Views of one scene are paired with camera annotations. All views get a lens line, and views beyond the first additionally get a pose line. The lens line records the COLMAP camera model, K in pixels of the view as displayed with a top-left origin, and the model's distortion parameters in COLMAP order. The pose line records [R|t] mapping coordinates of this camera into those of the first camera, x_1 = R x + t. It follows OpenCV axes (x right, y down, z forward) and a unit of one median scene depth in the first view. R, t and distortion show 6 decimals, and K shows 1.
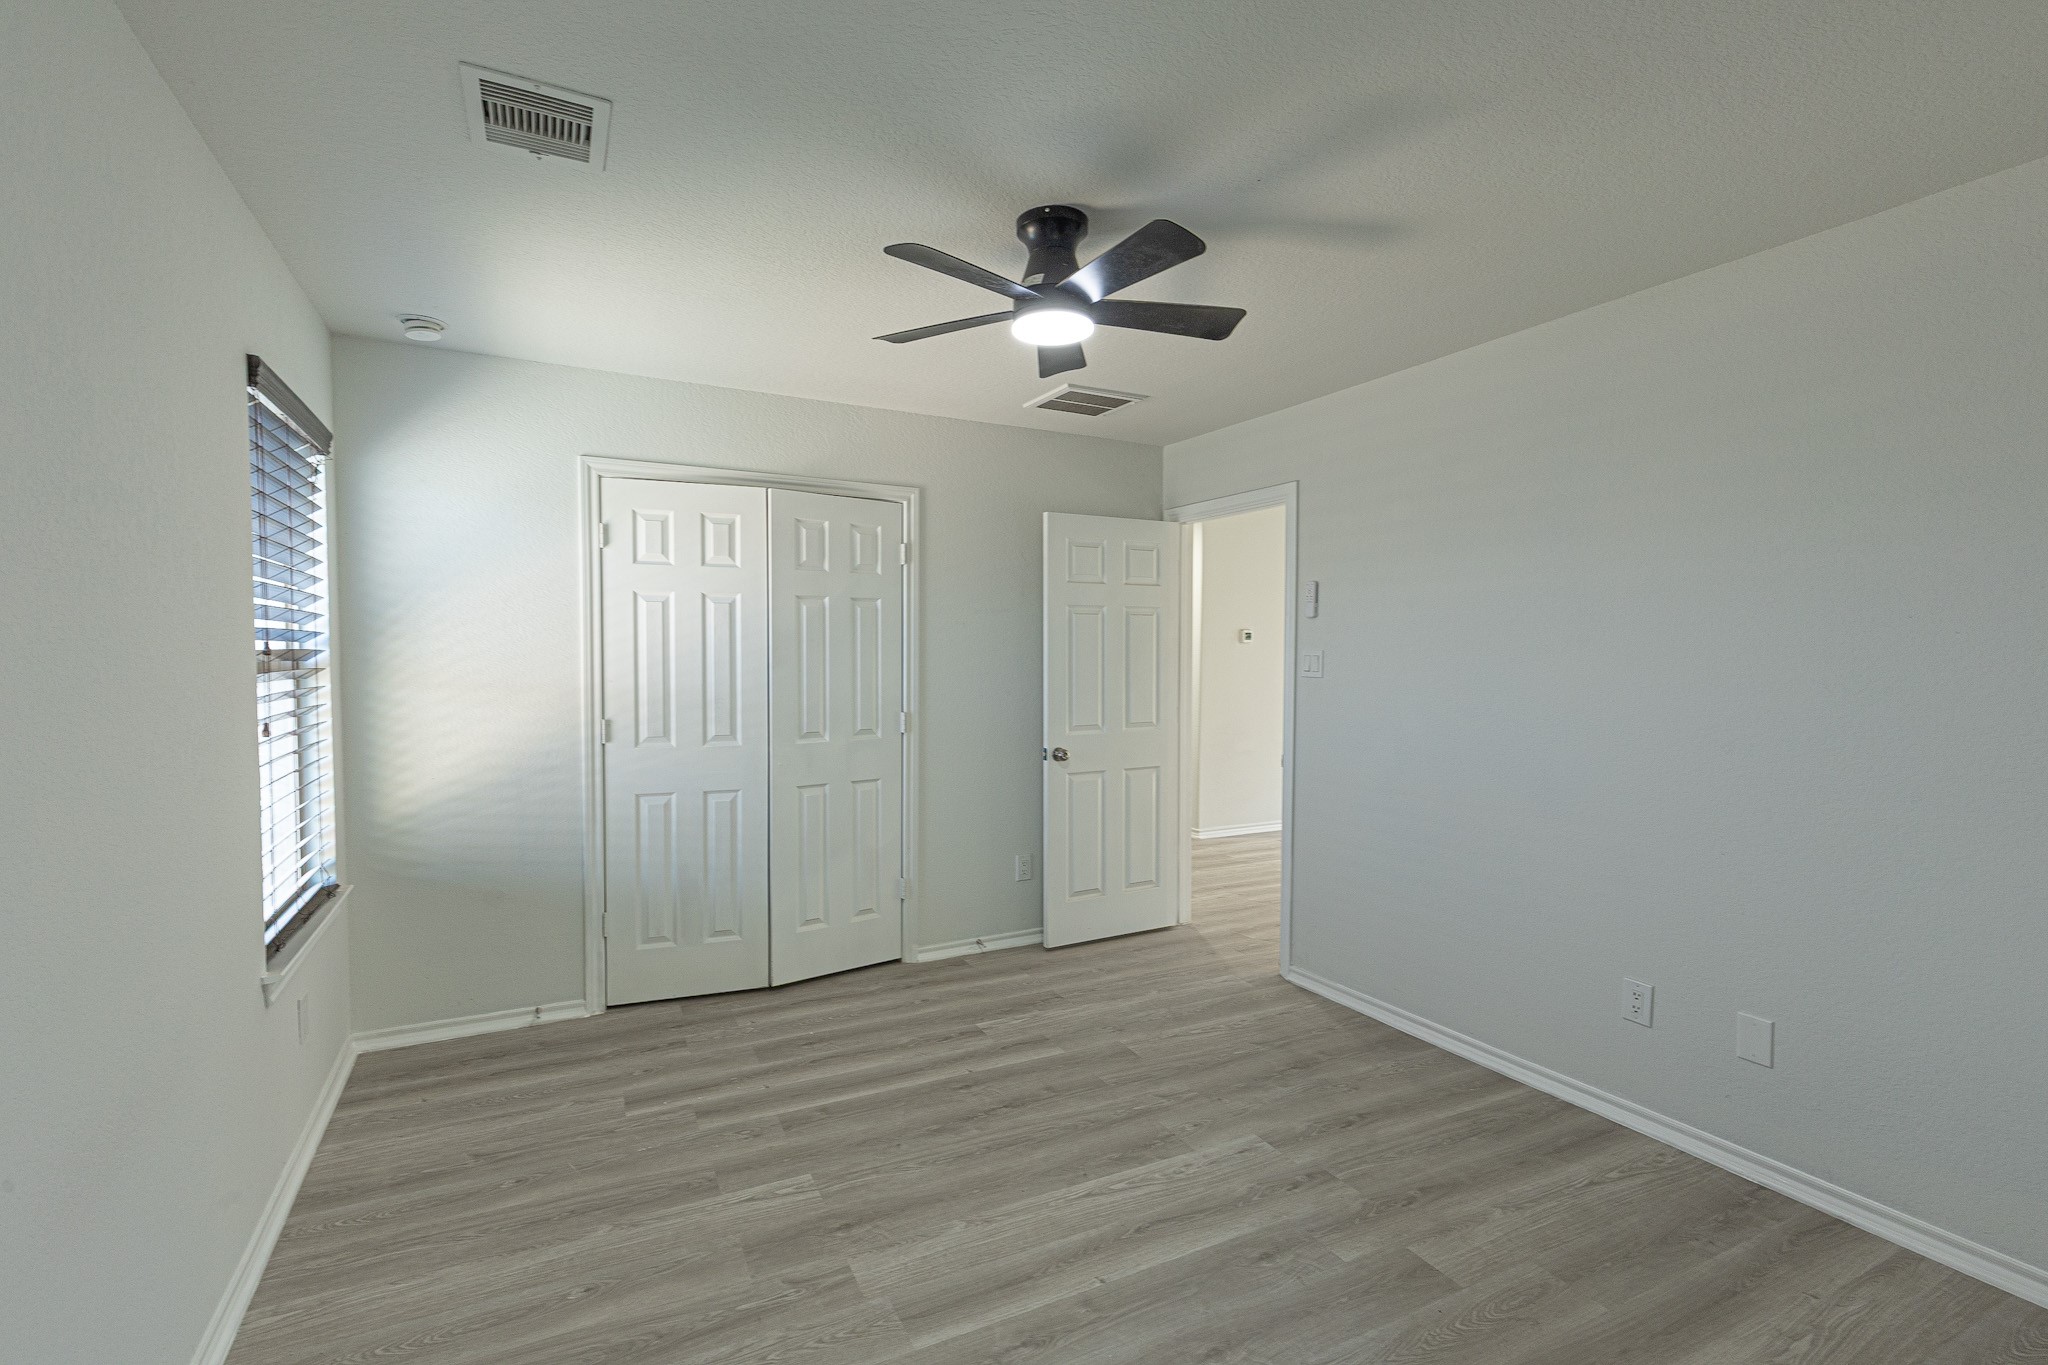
lens RADIAL K [[918.9, 0, 1008.6], [0, 918.9, 683.5], [0, 0, 1]] dist [0.005473, -0.000732]
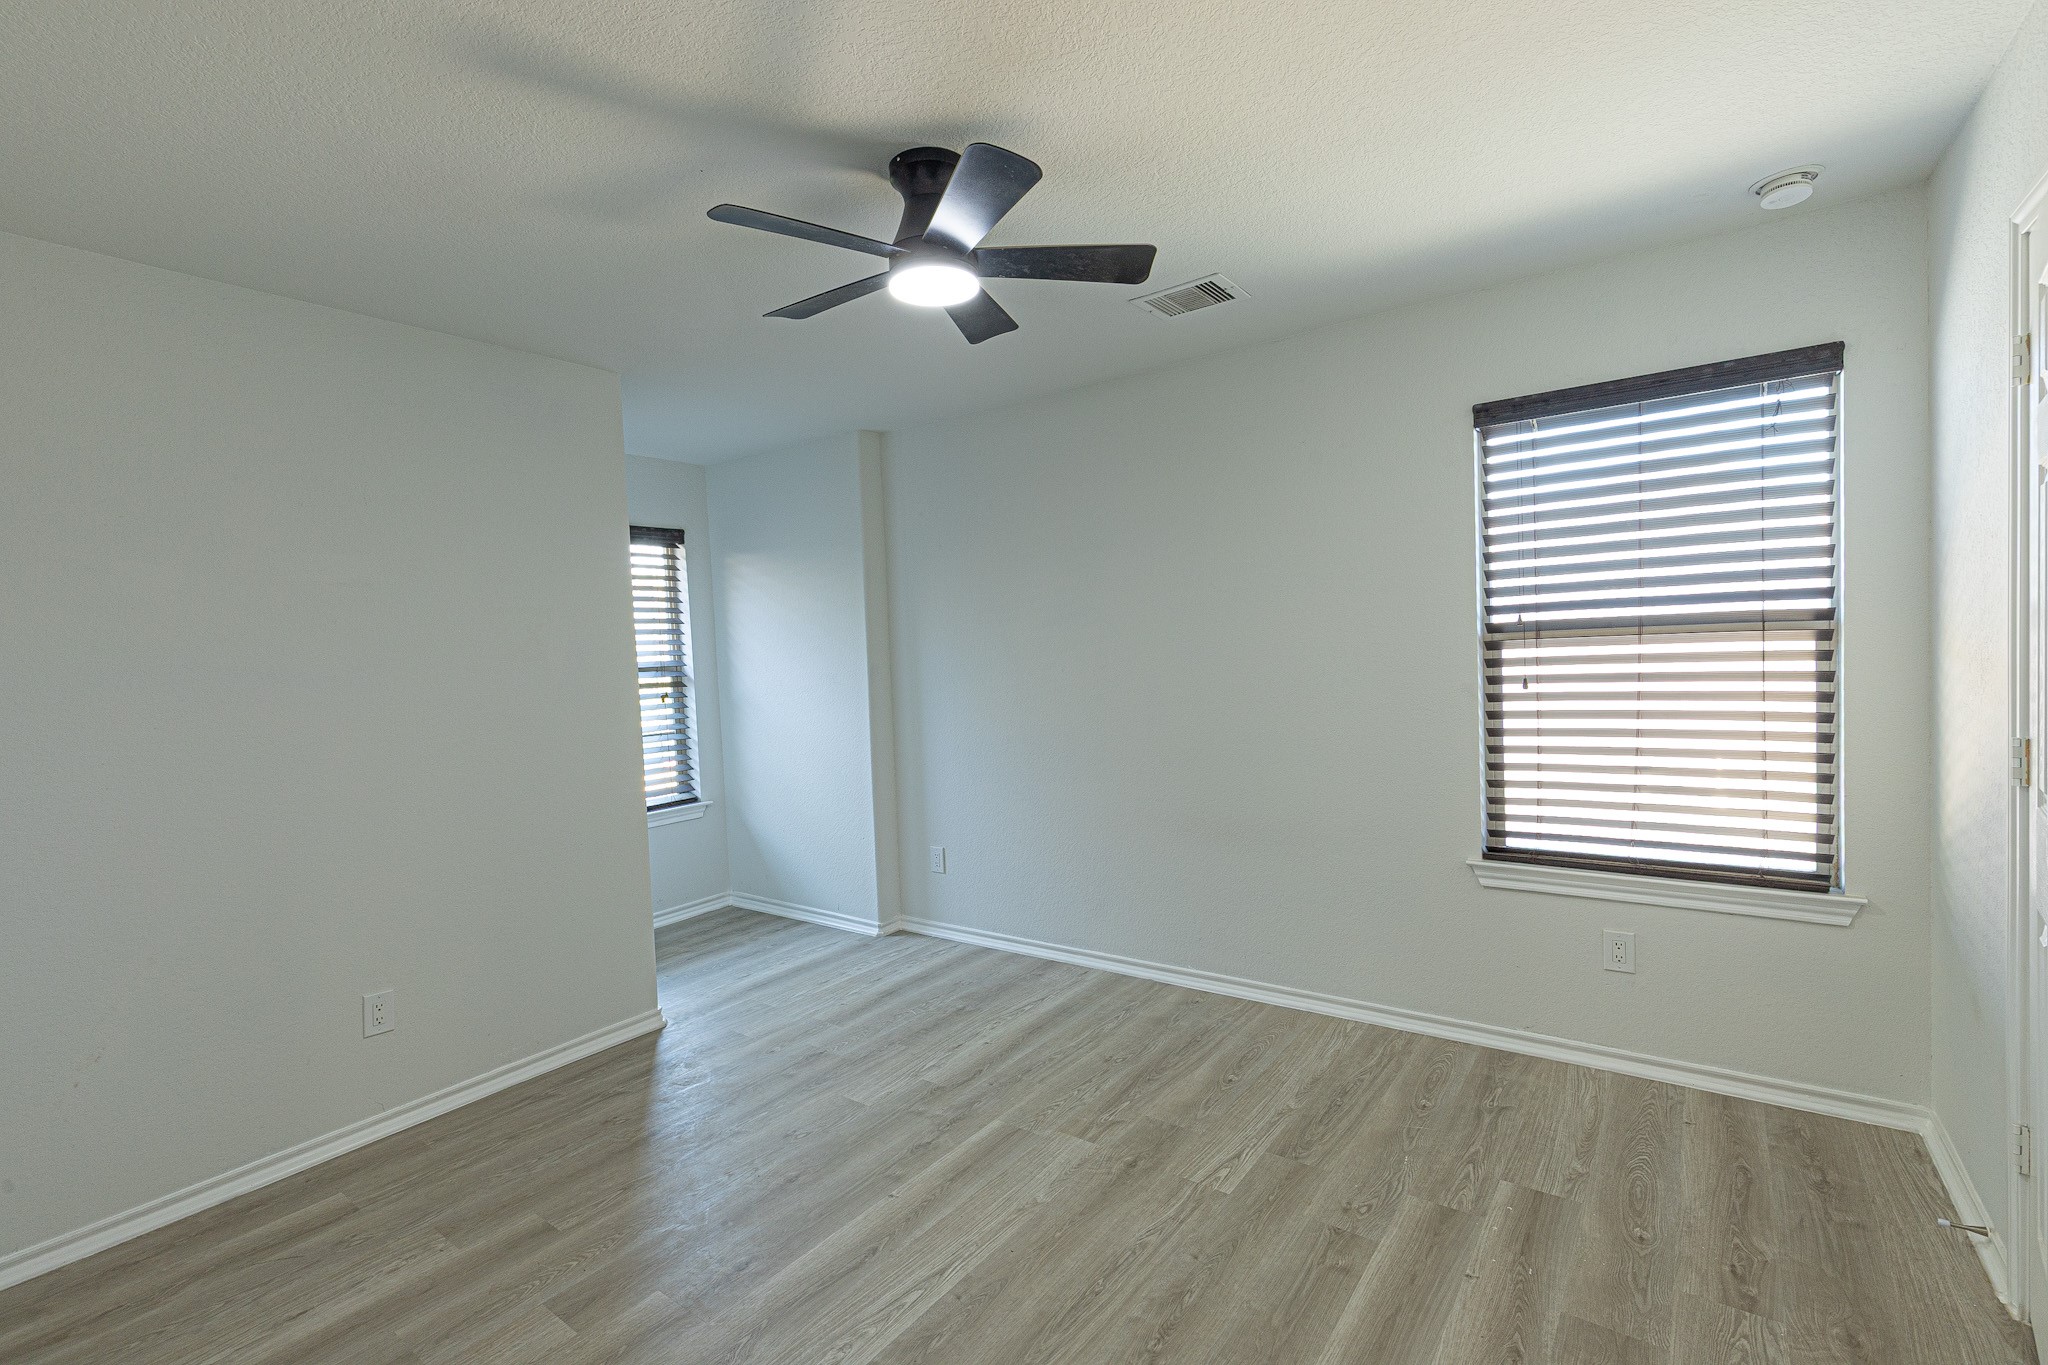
lens RADIAL K [[918.9, 0, 1008.6], [0, 918.9, 683.5], [0, 0, 1]] dist [0.005473, -0.000732]
pose [[-0.893904, 0.052041, -0.445228, 0.382157], [0.024112, 0.997382, 0.068171, -0.053630], [0.447610, 0.050203, -0.892818, 1.751005]]
